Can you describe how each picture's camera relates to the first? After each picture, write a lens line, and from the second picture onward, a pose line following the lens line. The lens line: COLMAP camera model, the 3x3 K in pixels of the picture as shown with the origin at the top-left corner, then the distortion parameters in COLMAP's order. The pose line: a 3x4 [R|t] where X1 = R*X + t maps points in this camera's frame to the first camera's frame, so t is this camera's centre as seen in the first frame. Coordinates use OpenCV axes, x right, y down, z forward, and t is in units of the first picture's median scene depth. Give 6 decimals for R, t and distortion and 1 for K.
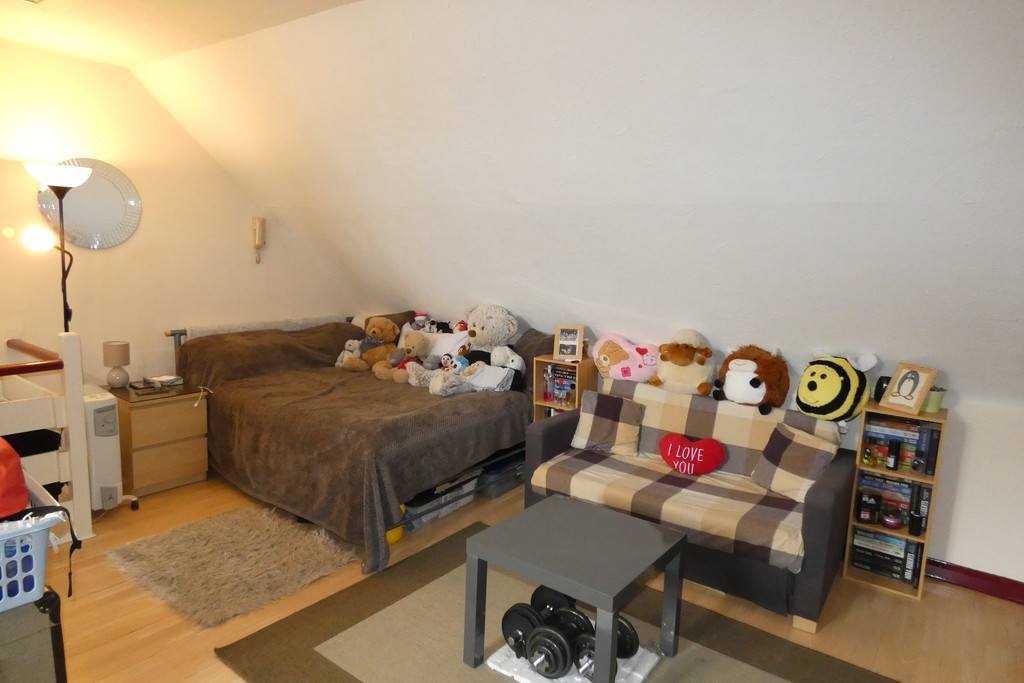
lens RADIAL K [[630.5, 0, 512.0], [0, 630.5, 341.5], [0, 0, 1]] dist [-0.000548, 0.001127]
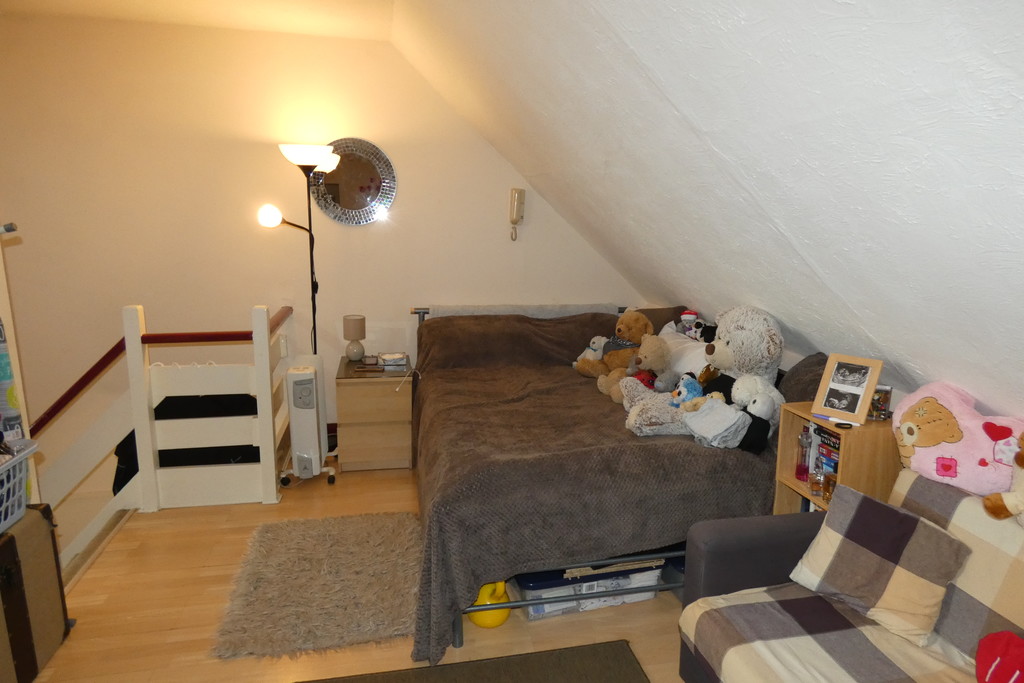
lens RADIAL K [[625.7, 0, 513.2], [0, 625.7, 329.5], [0, 0, 1]] dist [-0.019564, -0.000272]
pose [[0.754097, 0.103339, -0.648582, 0.220776], [-0.091693, 0.994437, 0.051835, -0.051888], [0.650330, 0.020382, 0.759378, 0.390113]]
